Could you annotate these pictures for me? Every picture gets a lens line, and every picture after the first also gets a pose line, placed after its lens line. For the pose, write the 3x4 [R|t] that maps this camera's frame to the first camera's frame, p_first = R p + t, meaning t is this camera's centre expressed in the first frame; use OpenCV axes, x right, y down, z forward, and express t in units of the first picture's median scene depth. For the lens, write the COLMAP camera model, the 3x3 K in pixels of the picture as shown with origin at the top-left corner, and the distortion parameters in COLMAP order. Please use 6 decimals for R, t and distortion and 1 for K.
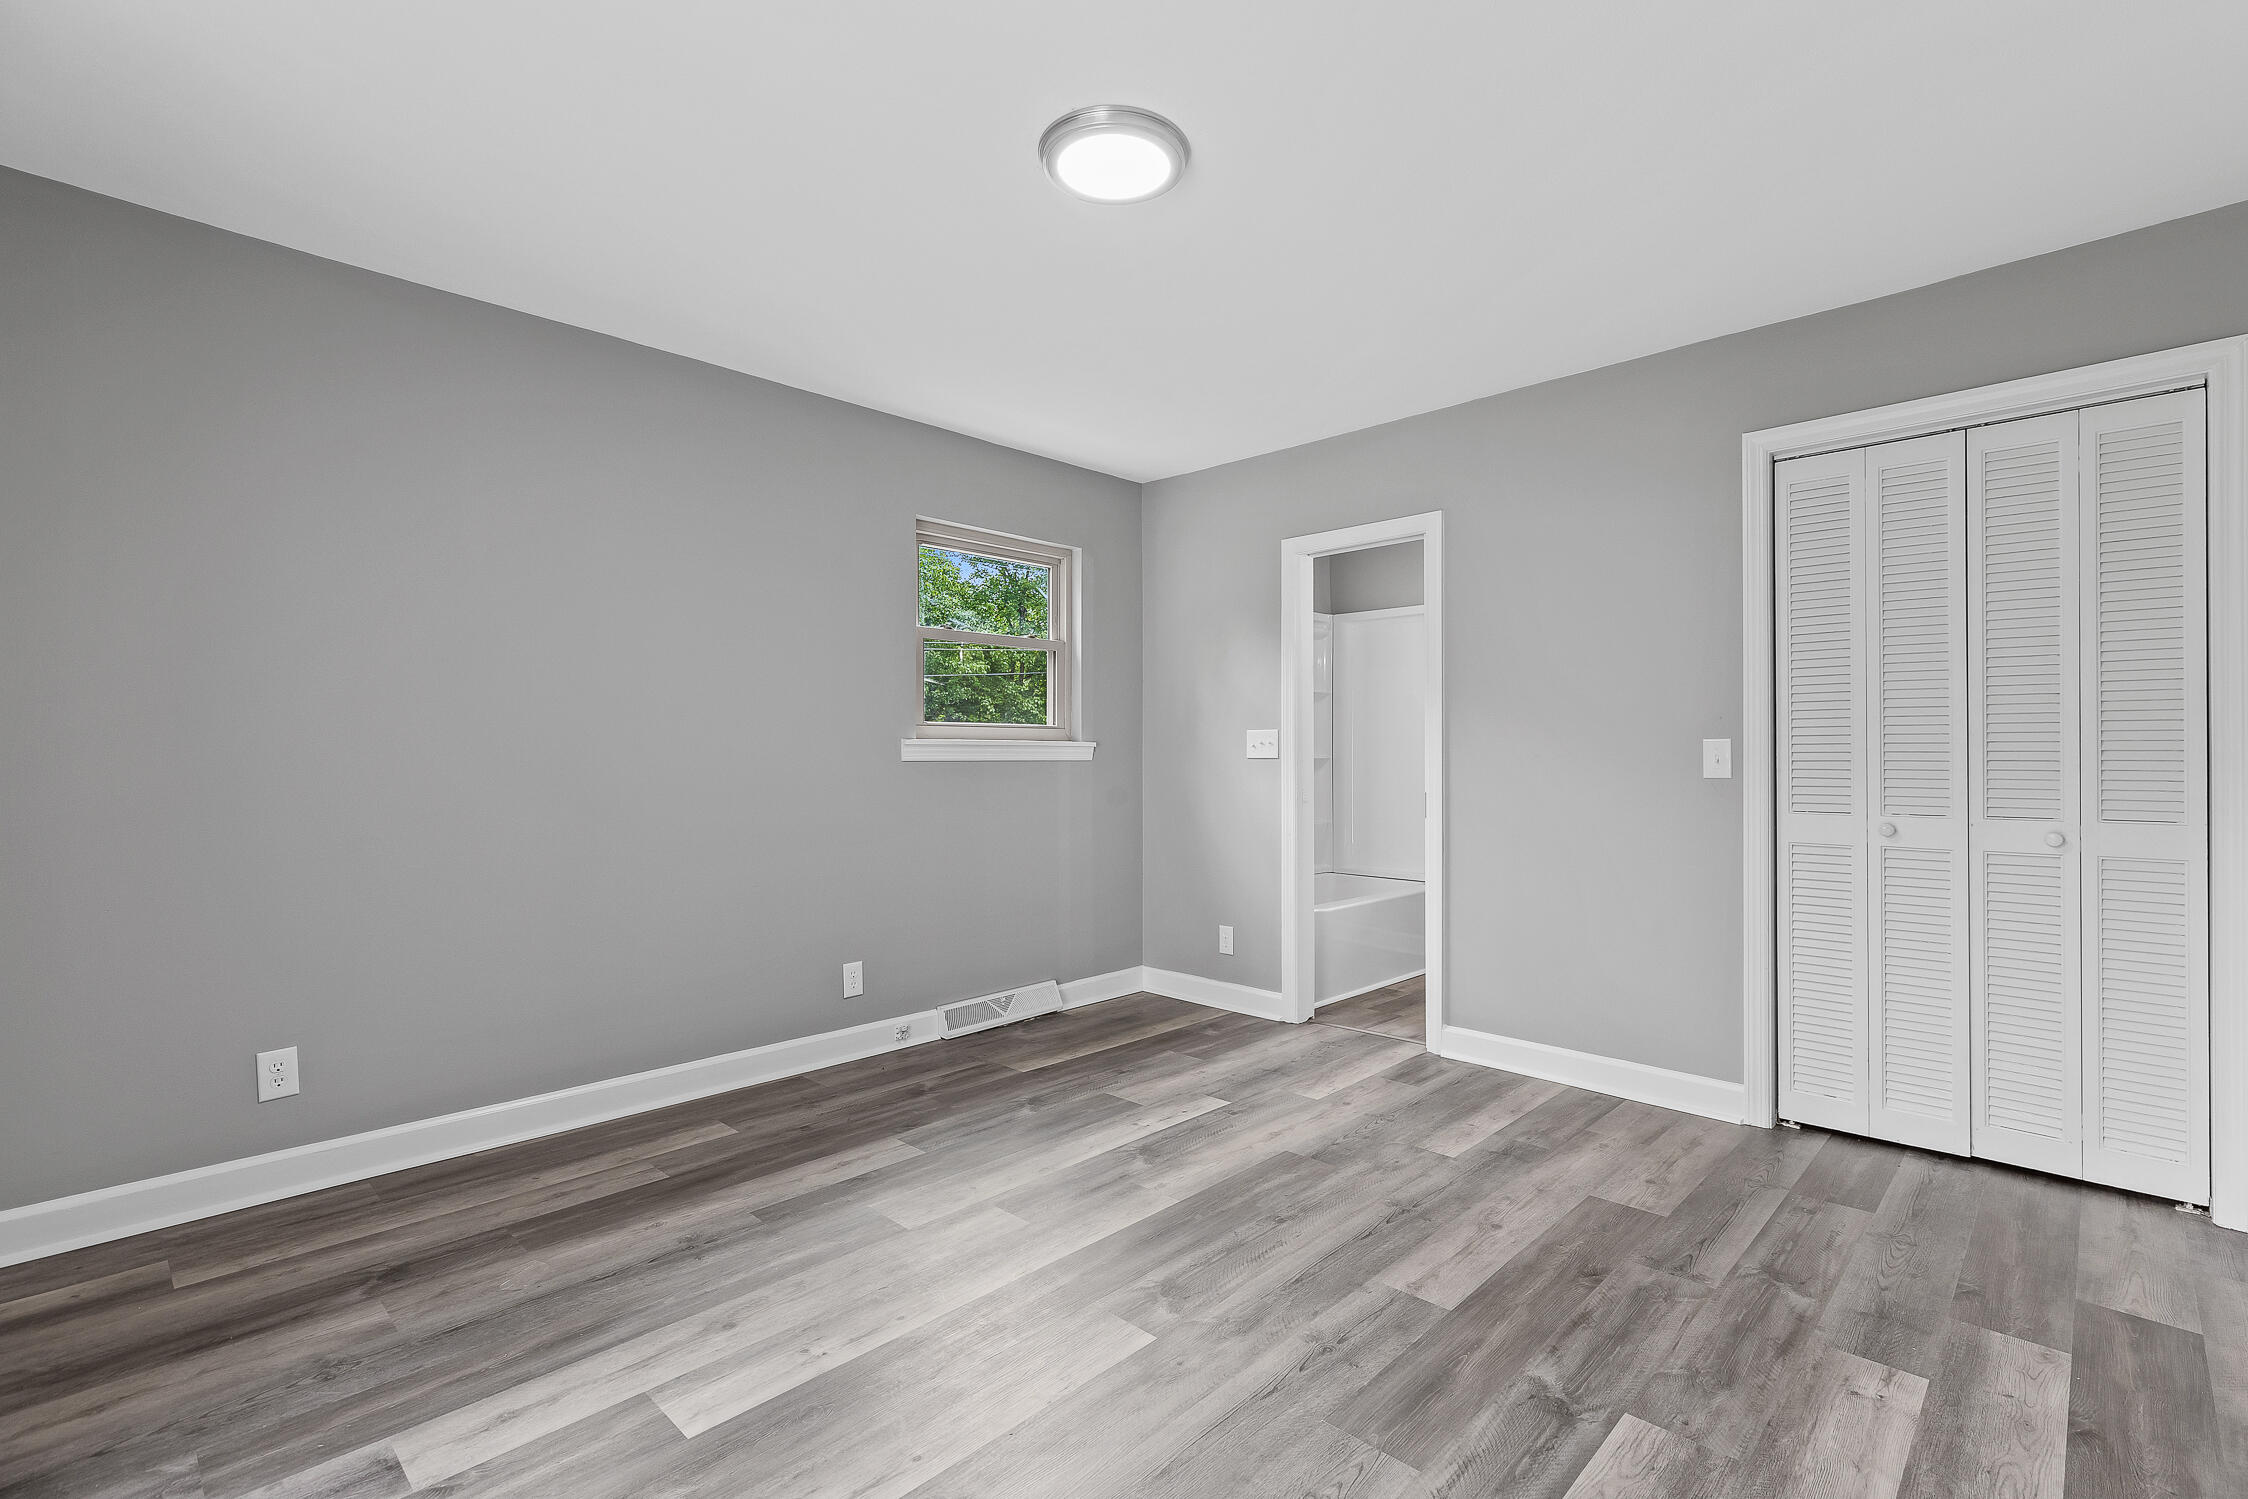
lens RADIAL K [[1000.4, 0, 1125.2], [0, 1000.4, 751.1], [0, 0, 1]] dist [-0.003336, 0.000362]
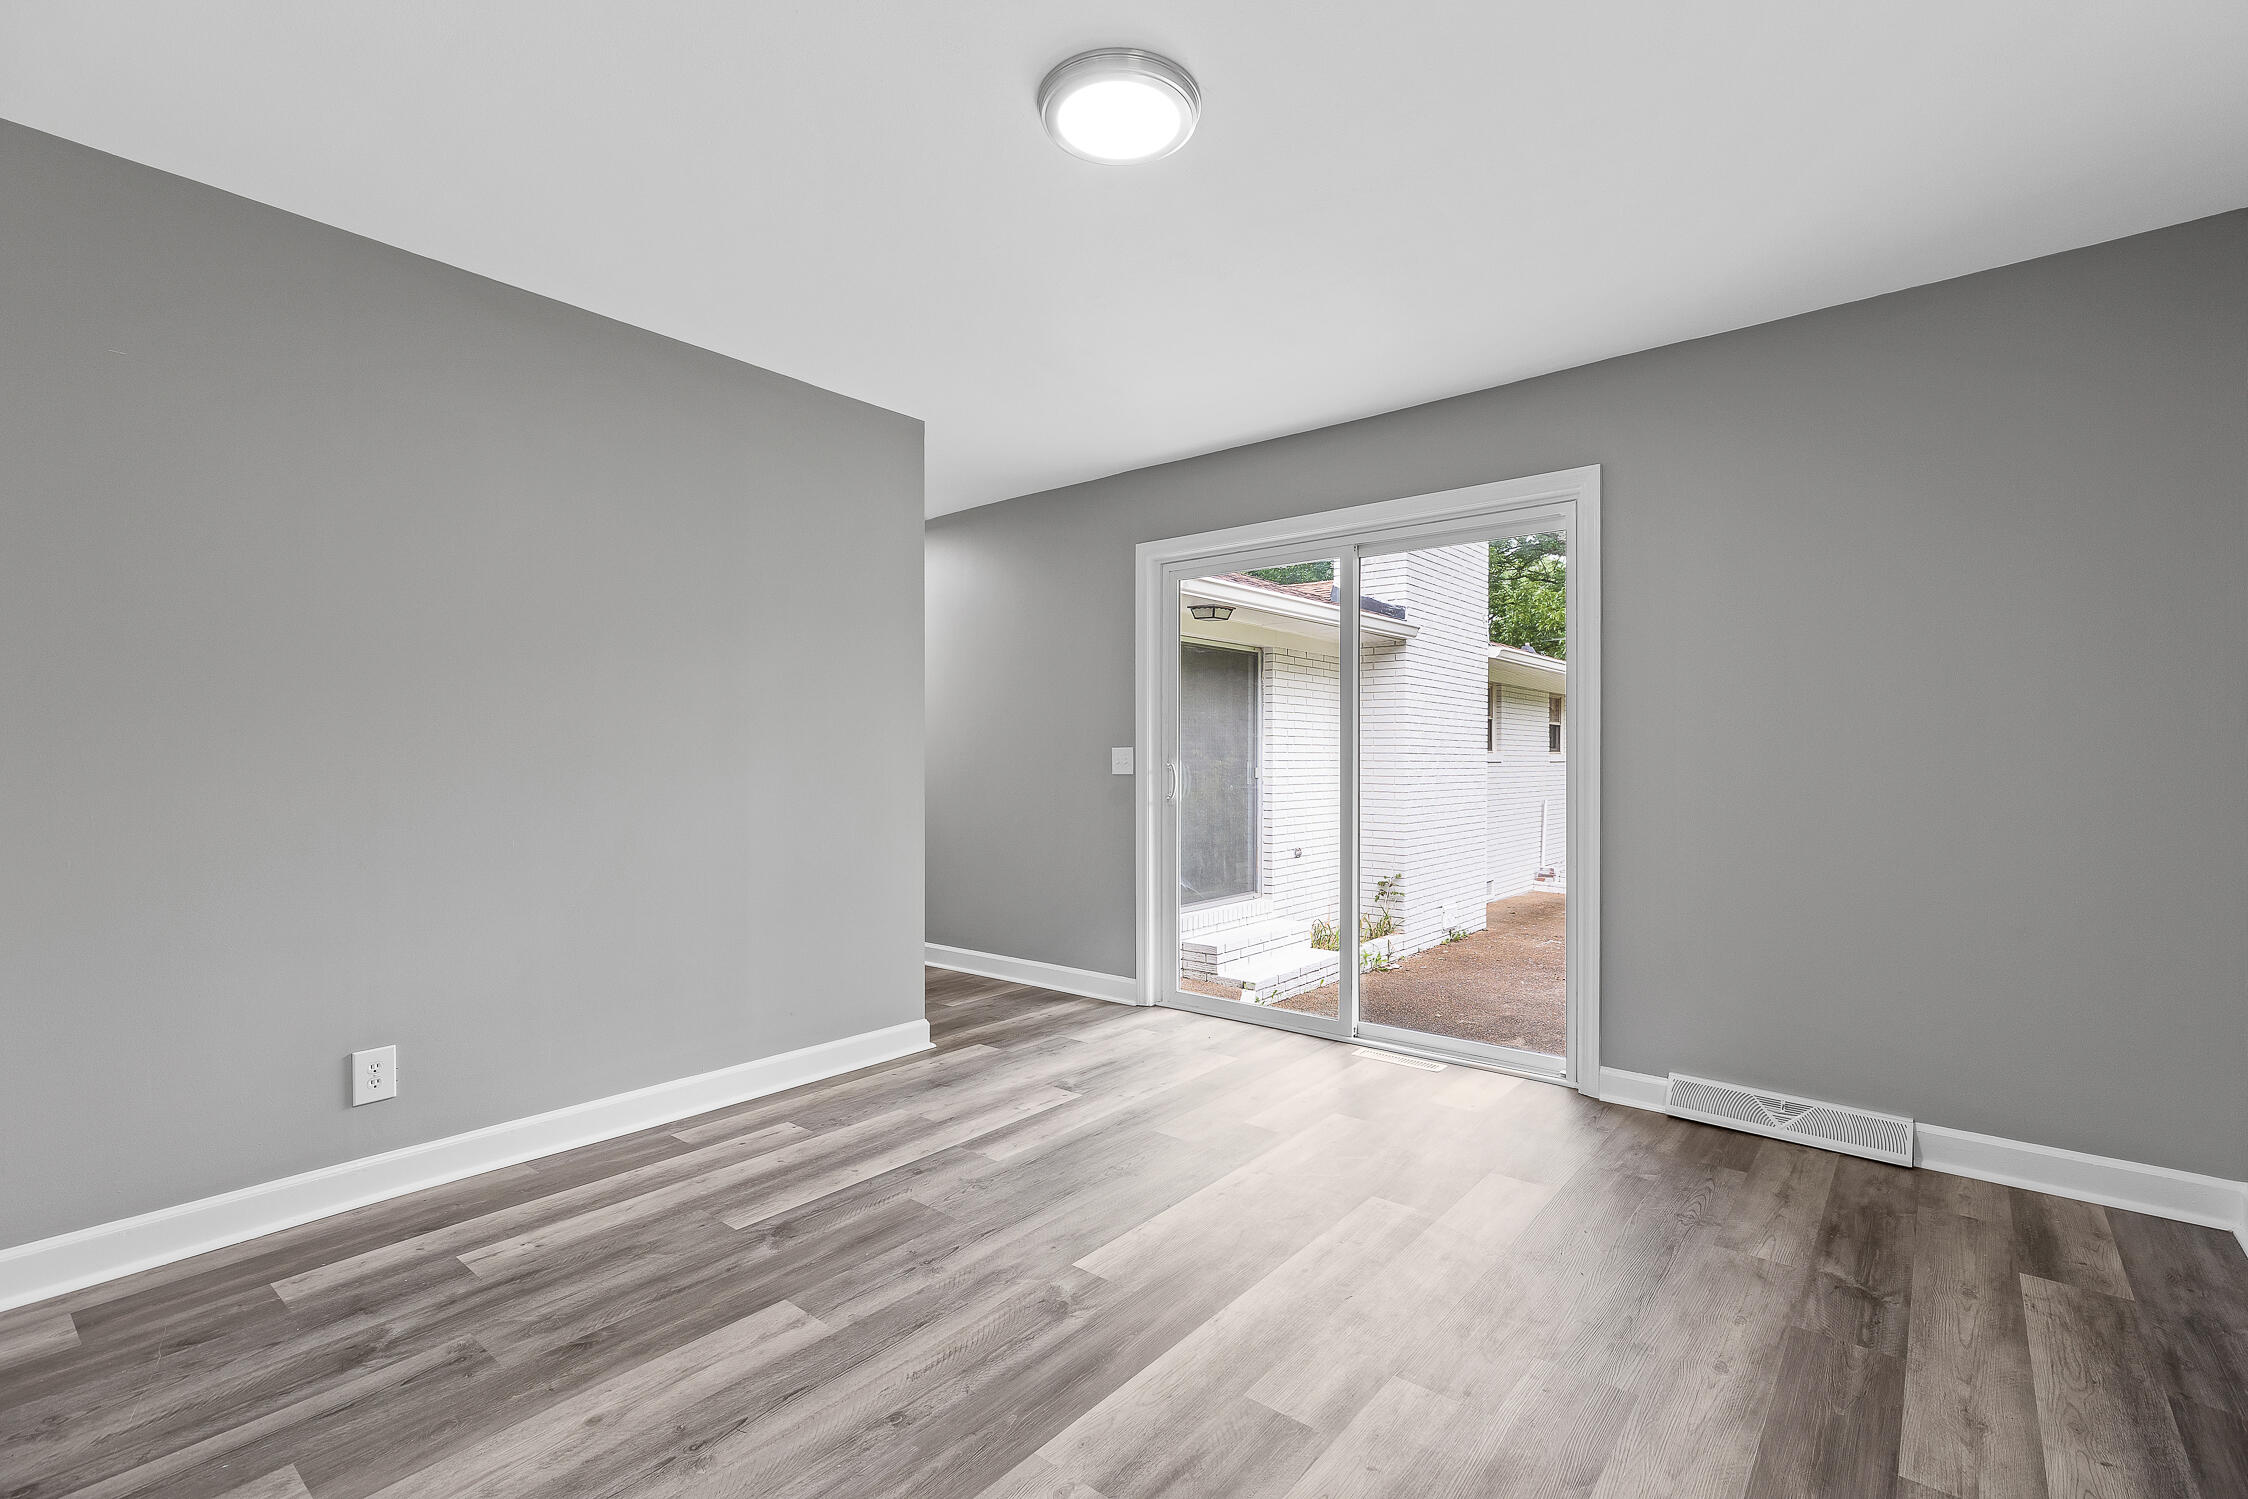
lens RADIAL K [[1000.4, 0, 1124.0], [0, 1000.4, 756.7], [0, 0, 1]] dist [-0.003336, 0.000362]
pose [[-0.996683, -0.000078, -0.081385, 0.062371], [0.000411, 0.999982, -0.005987, 0.008063], [0.081384, -0.006001, -0.996665, 2.048737]]
